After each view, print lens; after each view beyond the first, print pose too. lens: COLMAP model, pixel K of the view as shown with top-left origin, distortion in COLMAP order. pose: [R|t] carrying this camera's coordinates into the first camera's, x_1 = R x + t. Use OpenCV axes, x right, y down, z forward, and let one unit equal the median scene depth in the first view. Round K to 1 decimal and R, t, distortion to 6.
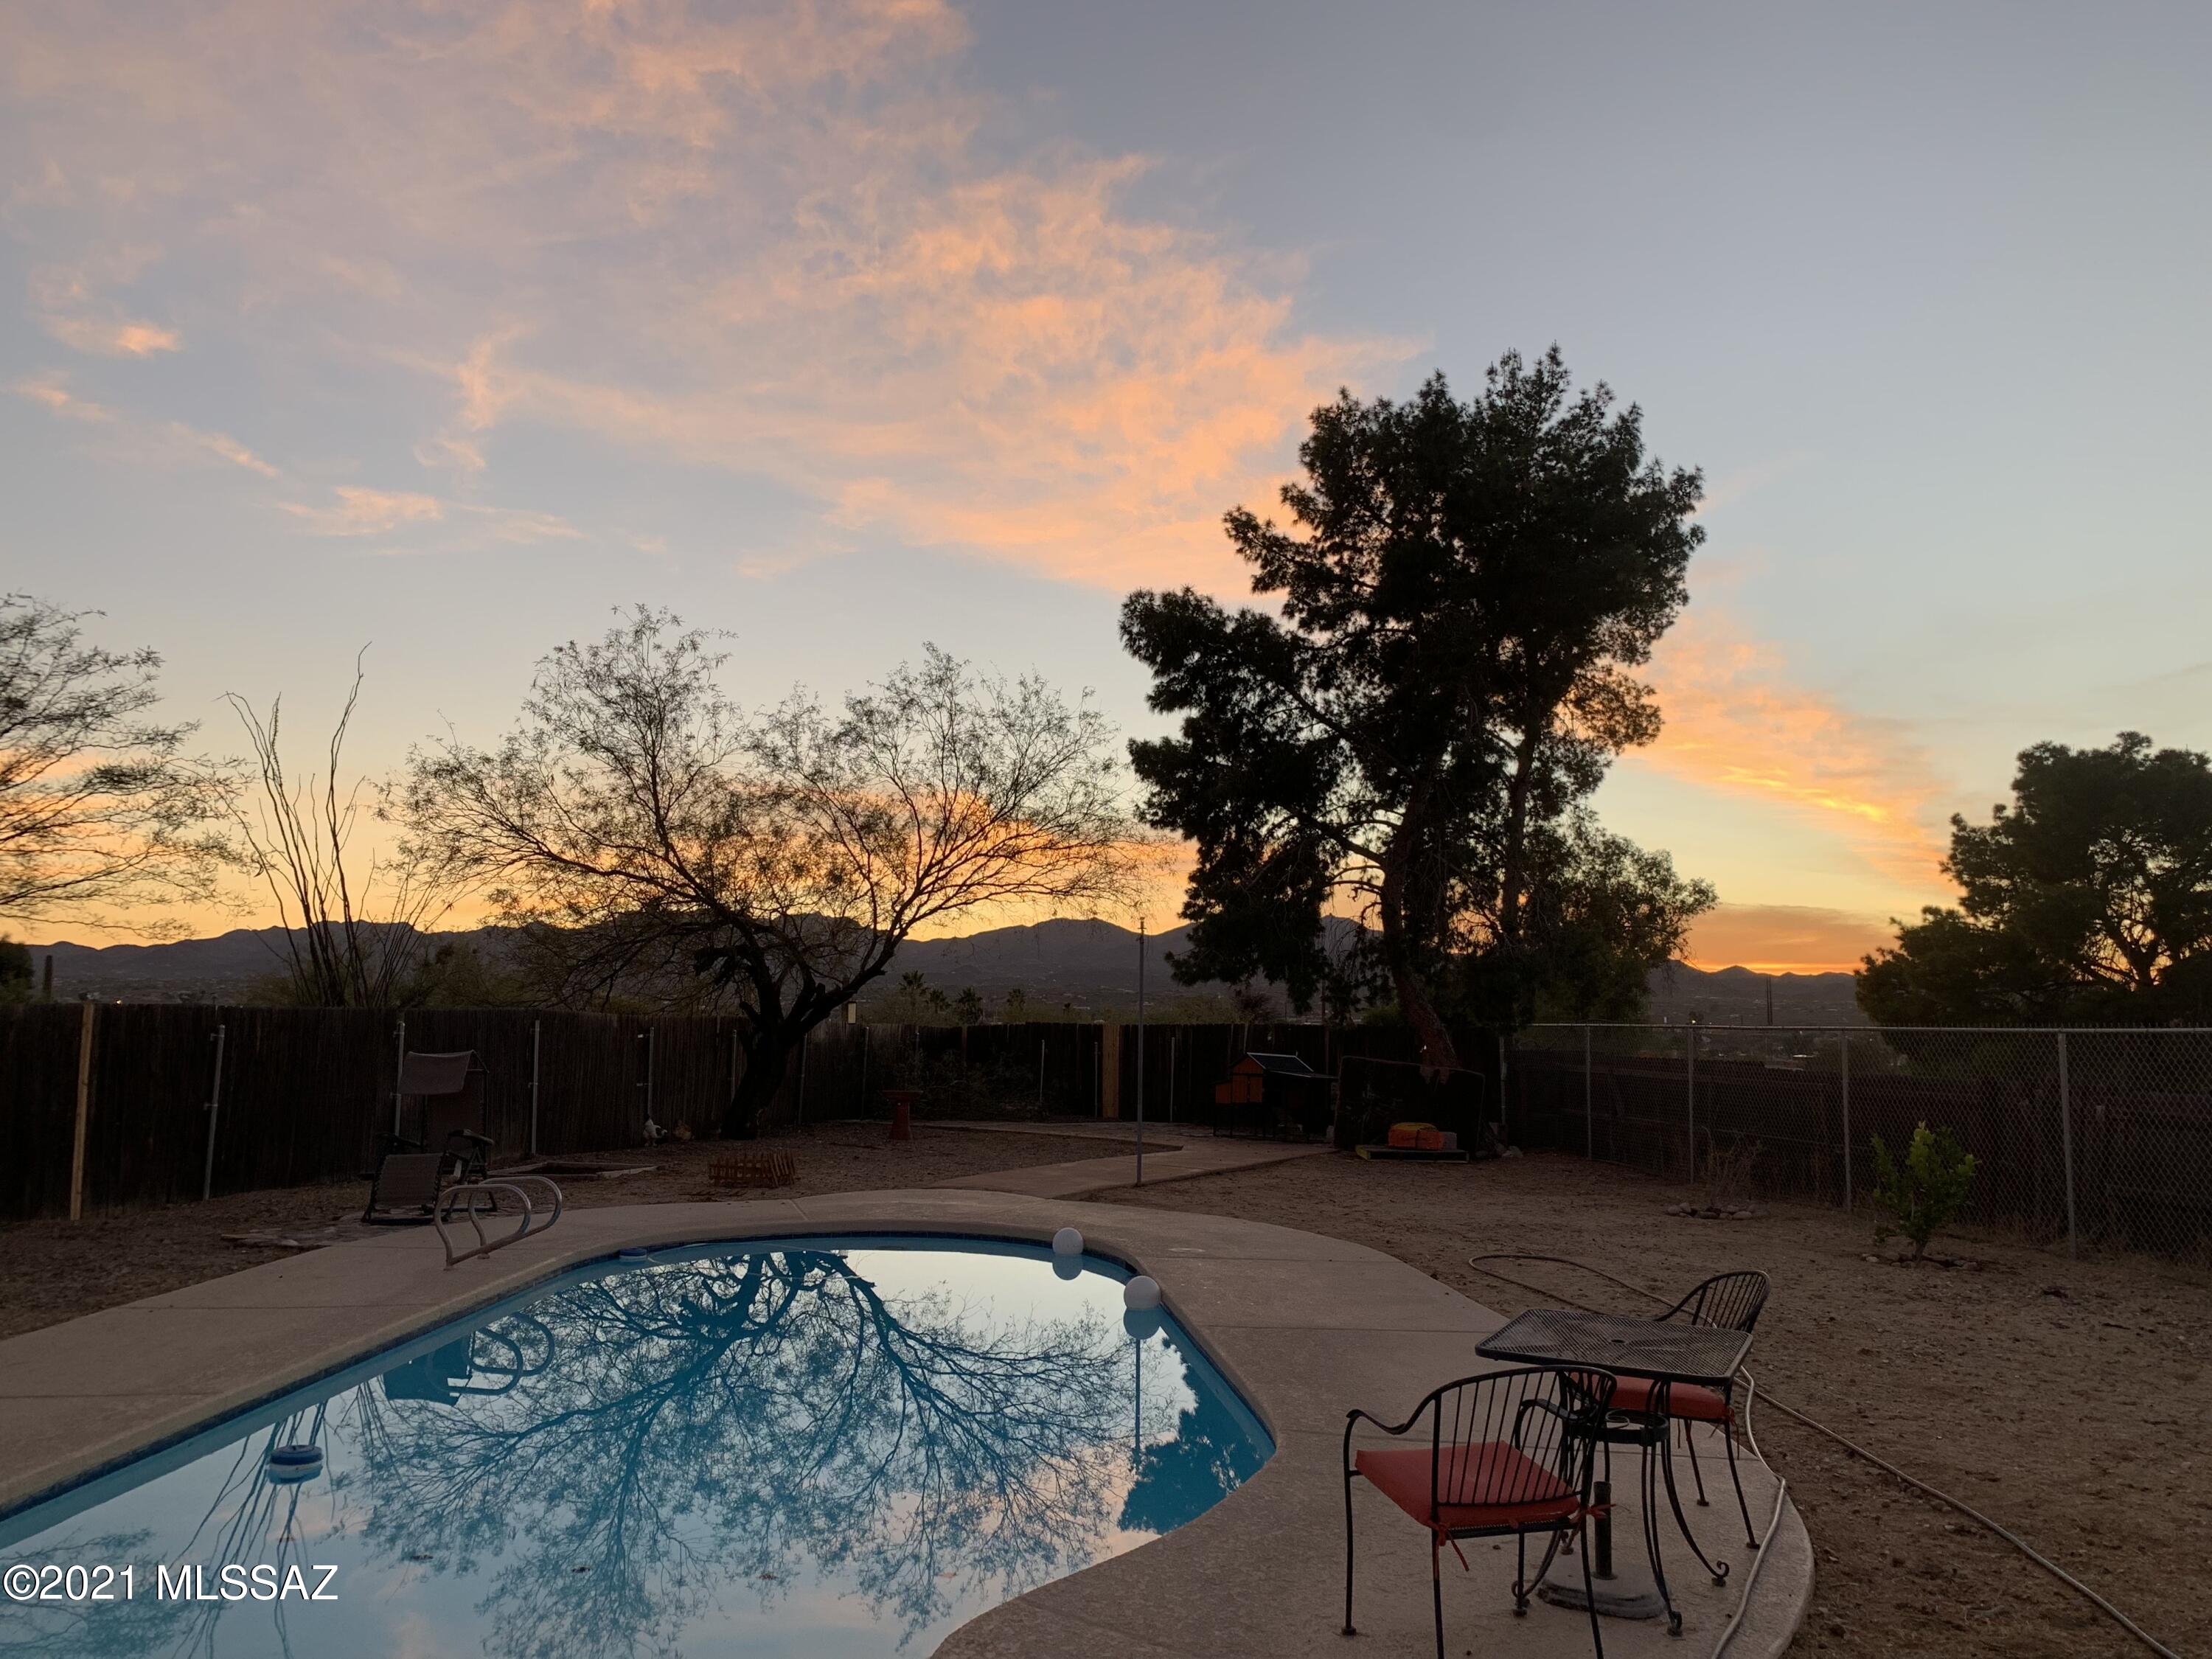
lens RADIAL K [[1690.4, 0, 1104.4], [0, 1690.4, 832.6], [0, 0, 1]] dist [0.041153, -0.016358]
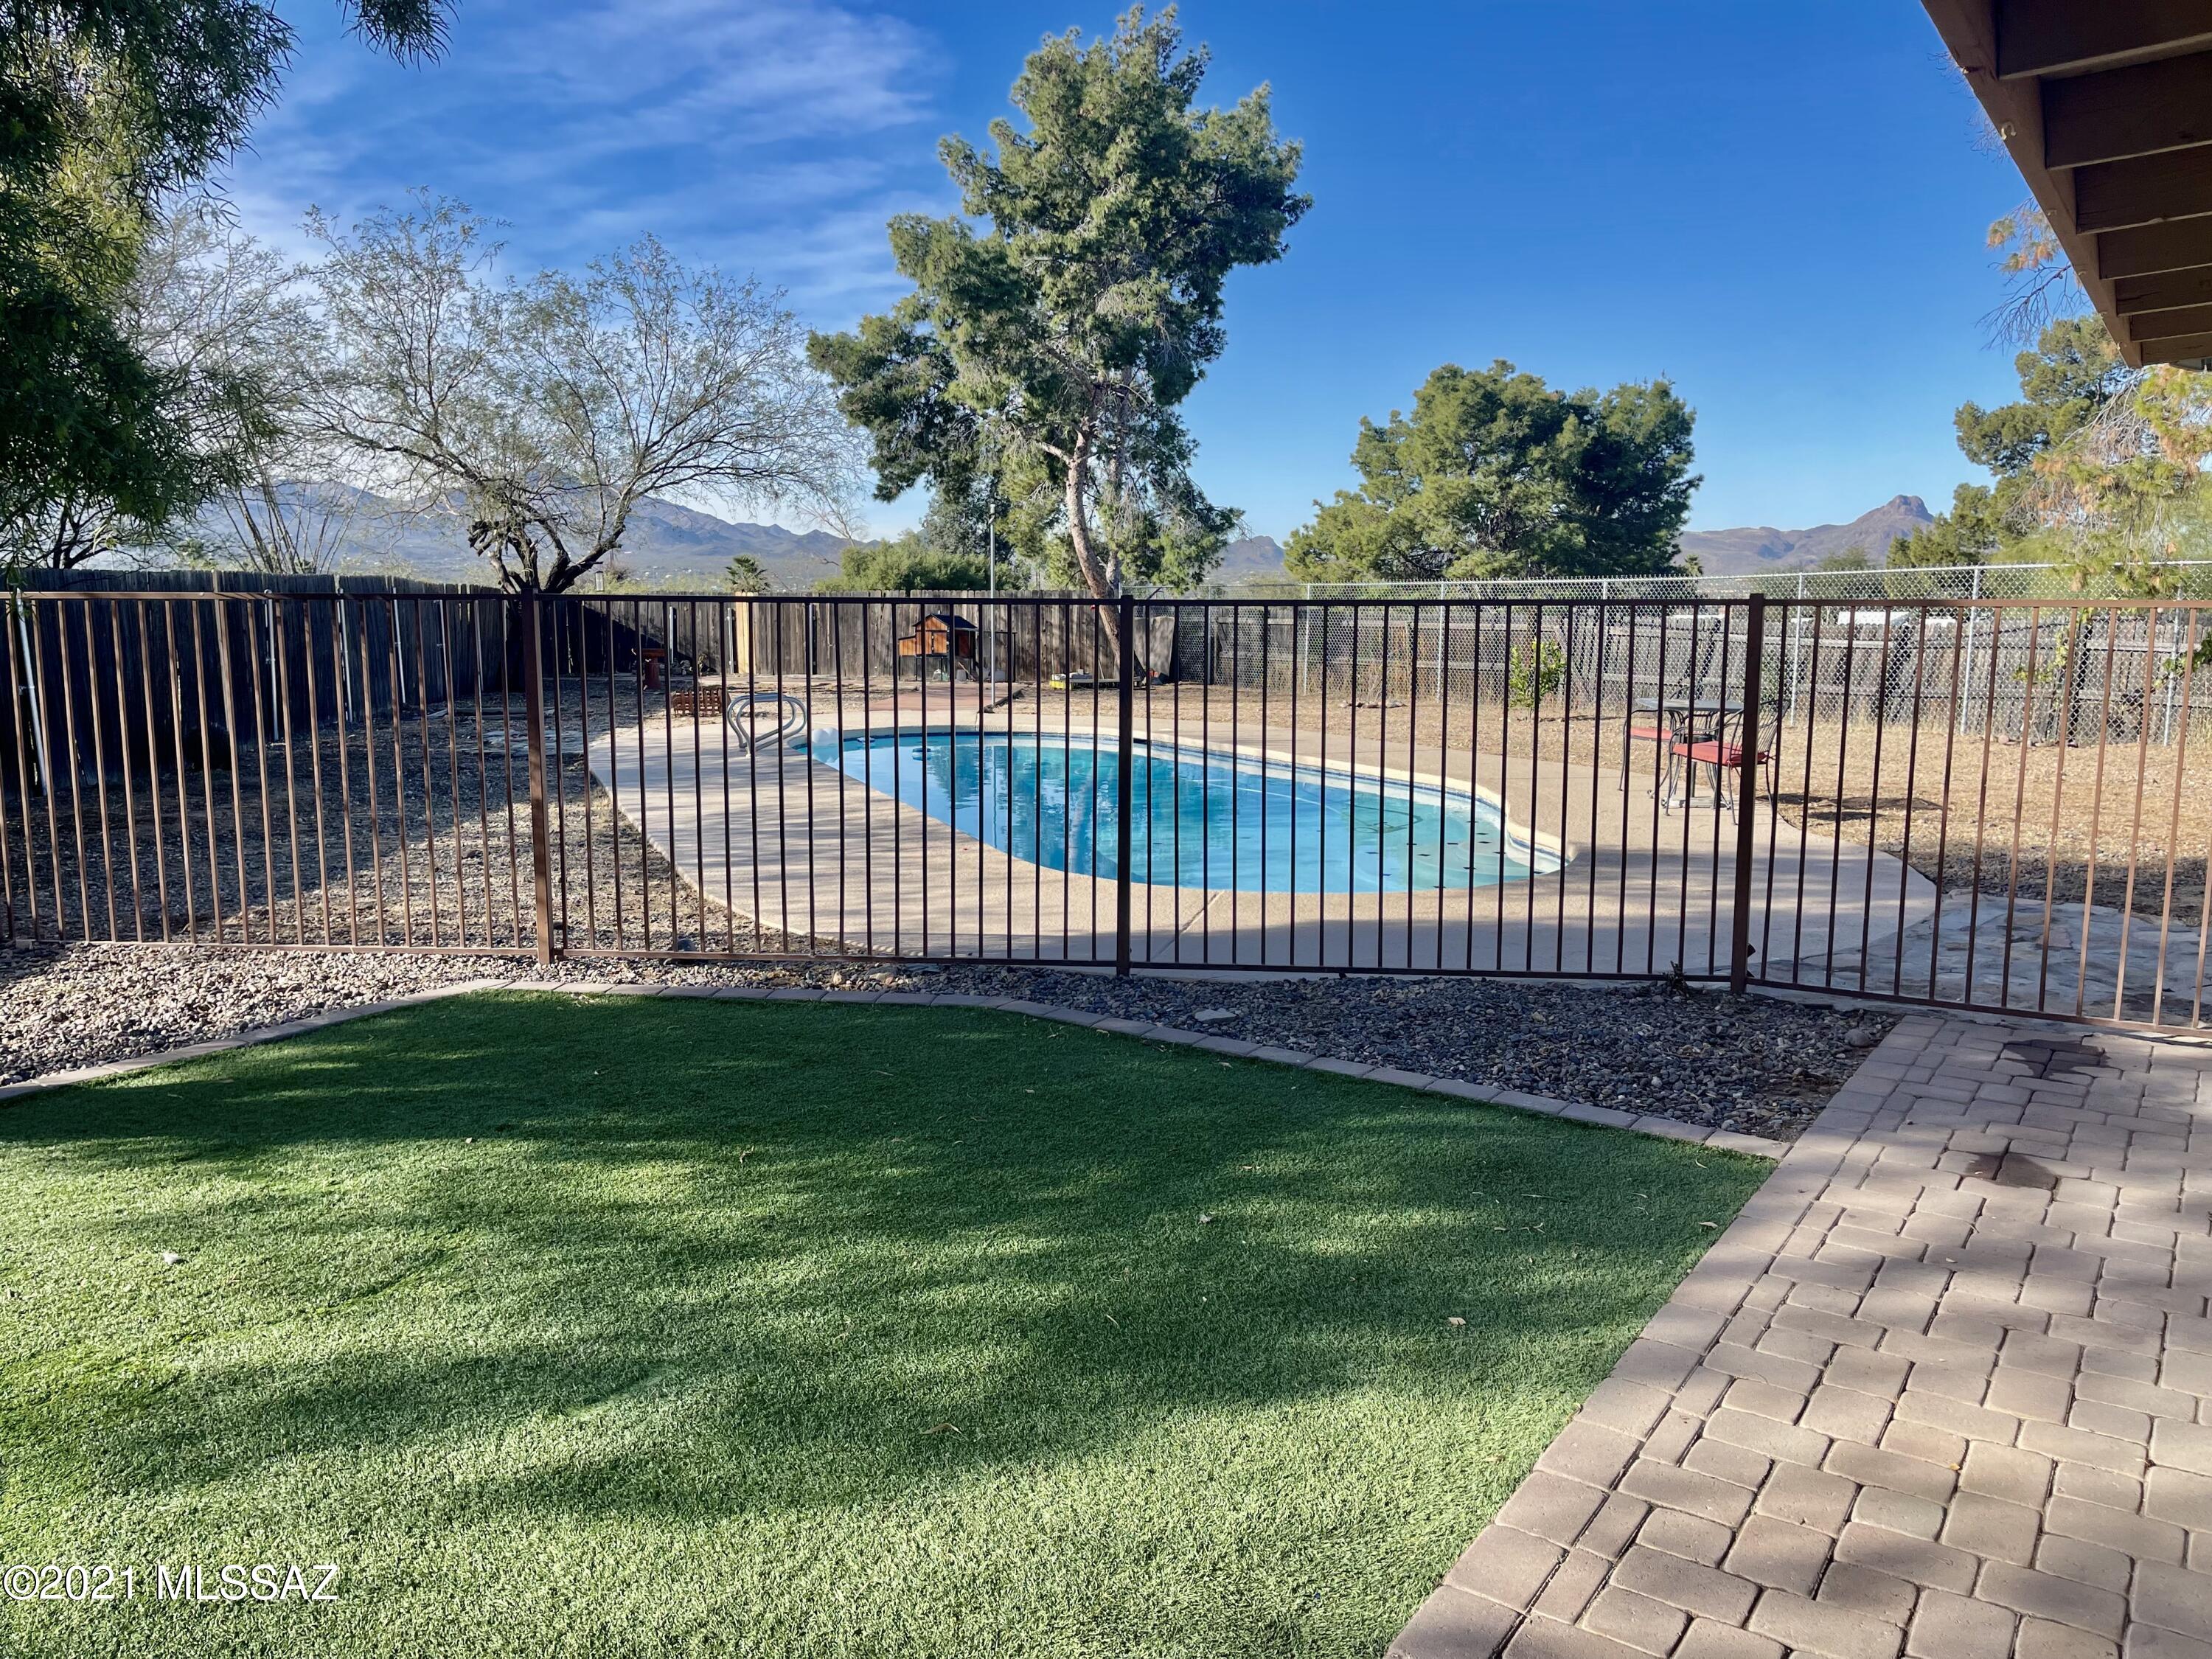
lens RADIAL K [[1666.2, 0, 1108.7], [0, 1666.2, 811.6], [0, 0, 1]] dist [0.043034, -0.043220]
pose [[0.916591, -0.063197, 0.394799, -0.353290], [-0.033702, 0.971703, 0.233788, -0.019615], [-0.398402, -0.227594, 0.888525, -0.182242]]
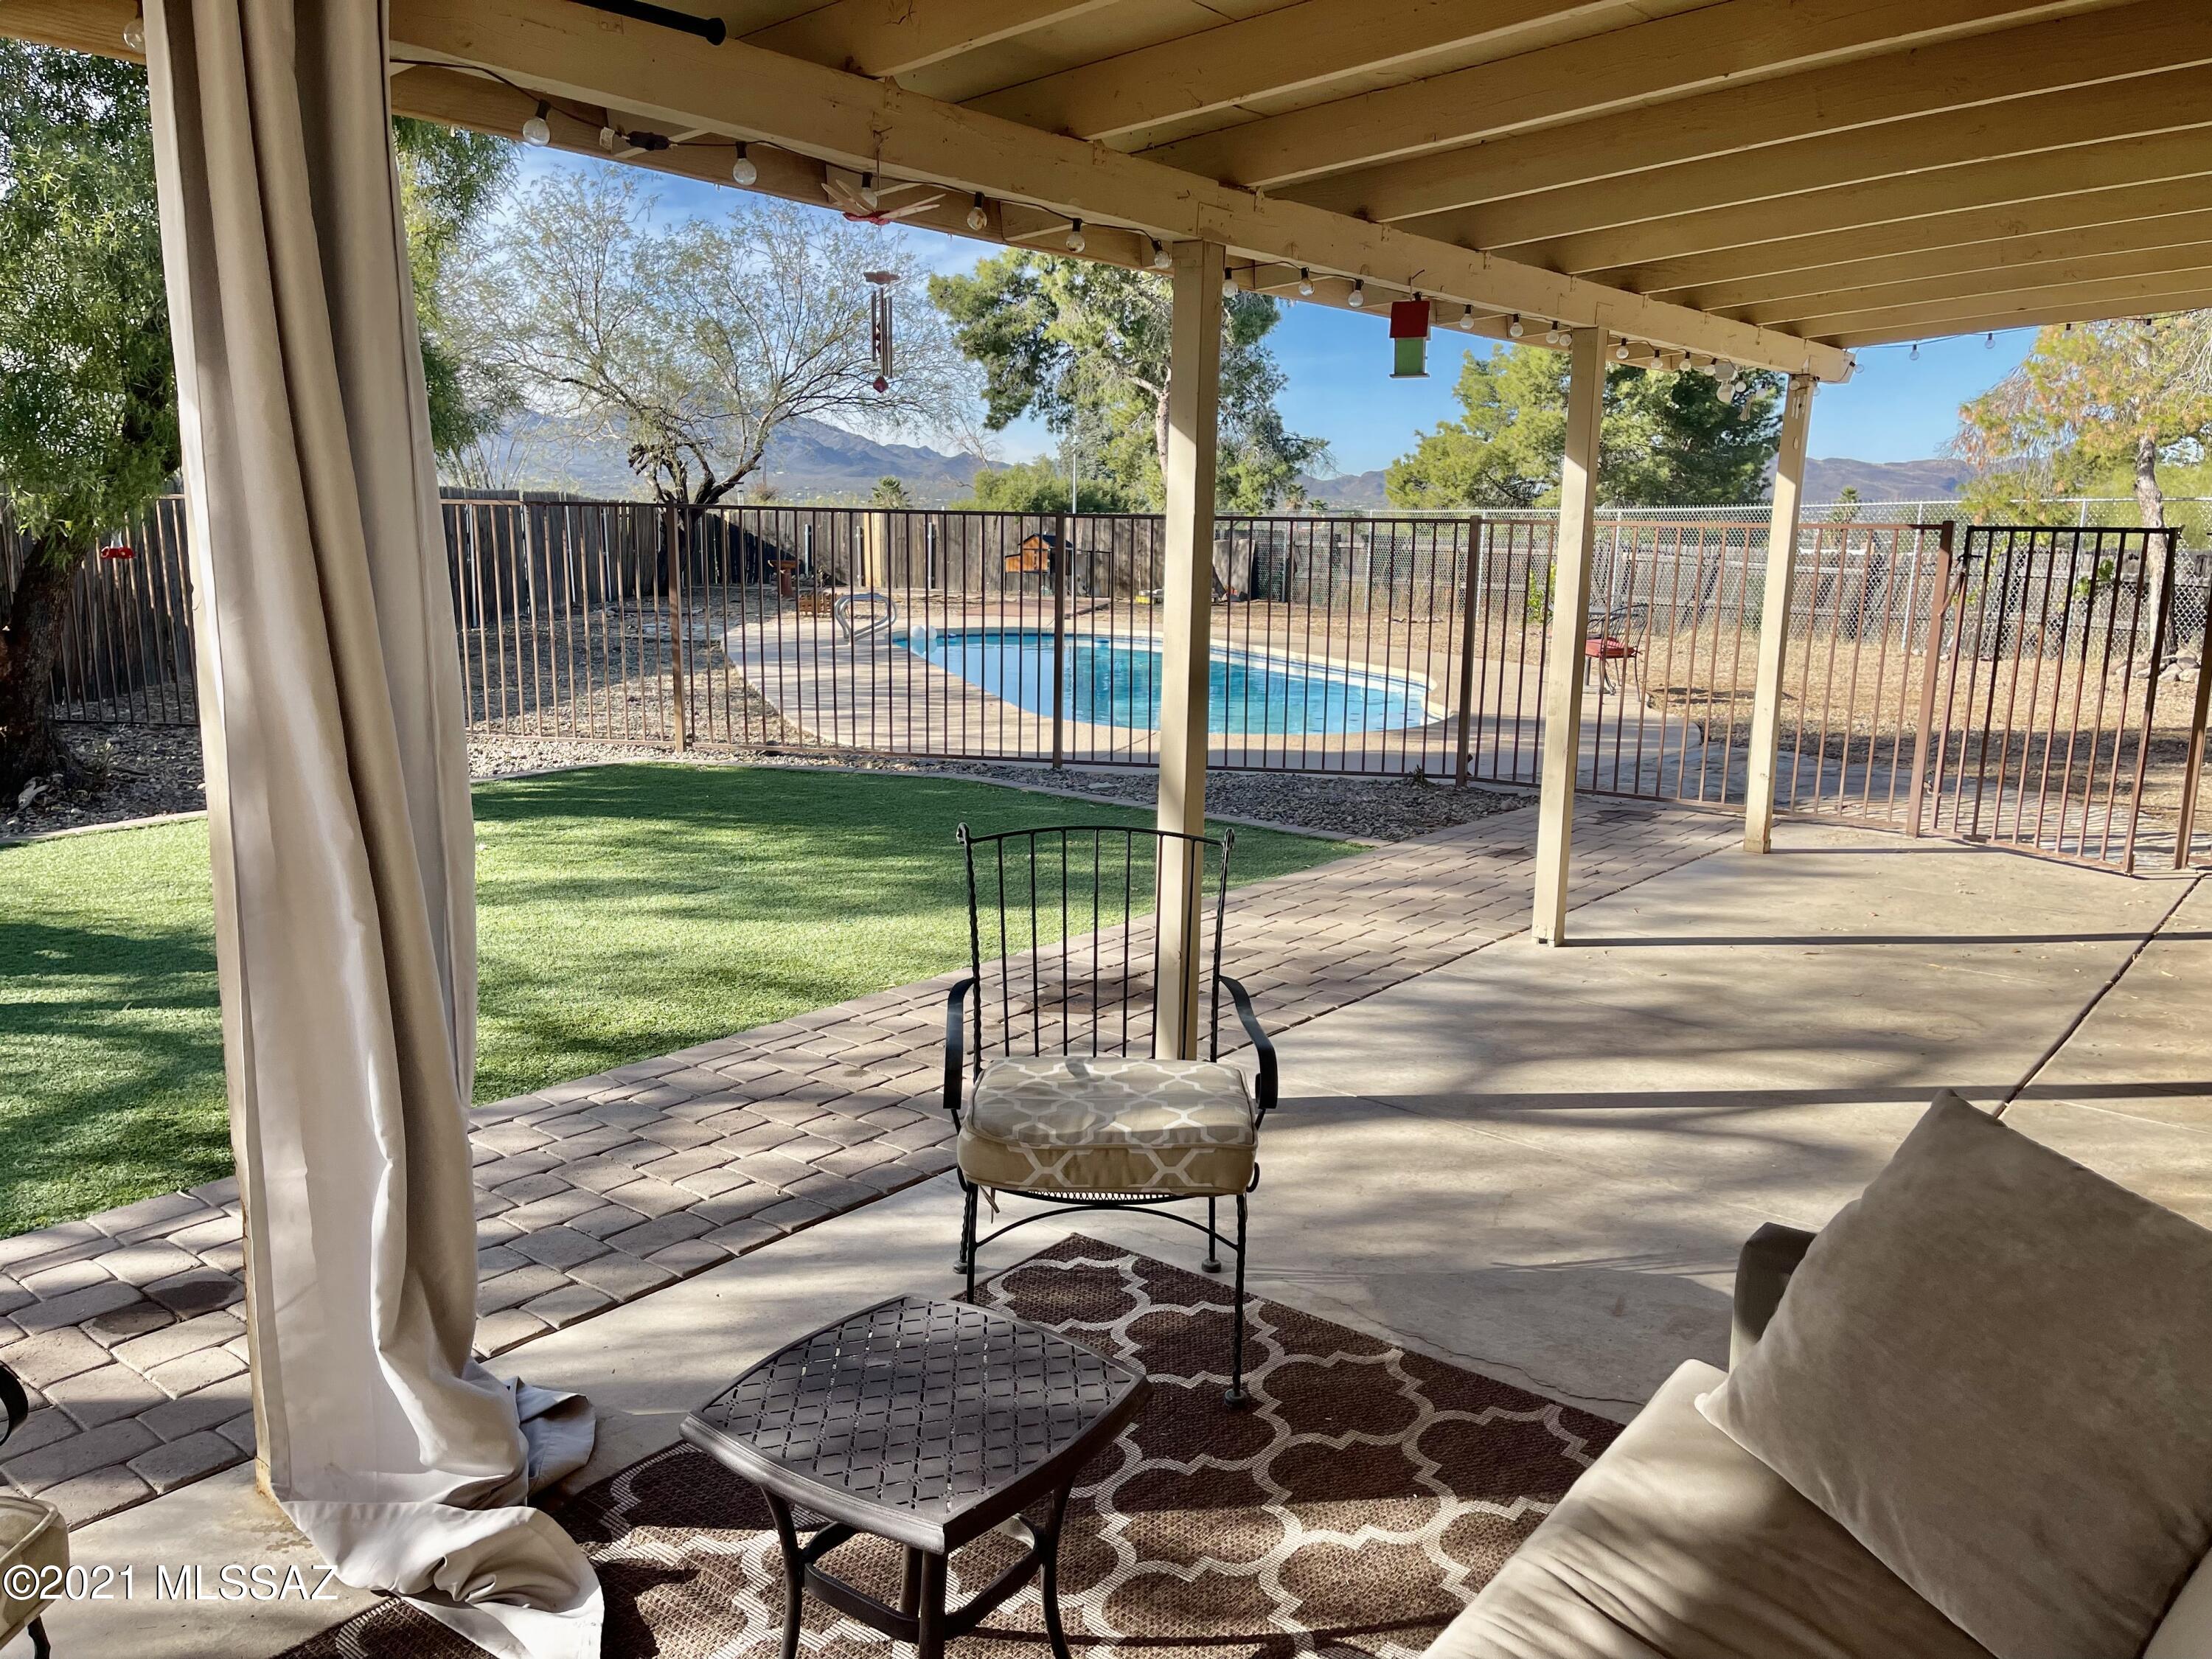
lens RADIAL K [[1666.2, 0, 1125.6], [0, 1666.2, 844.6], [0, 0, 1]] dist [0.043034, -0.043220]
pose [[0.944838, -0.060374, 0.321925, -0.363992], [-0.040085, 0.954162, 0.296593, -0.037429], [-0.325075, -0.293137, 0.899109, -0.362480]]
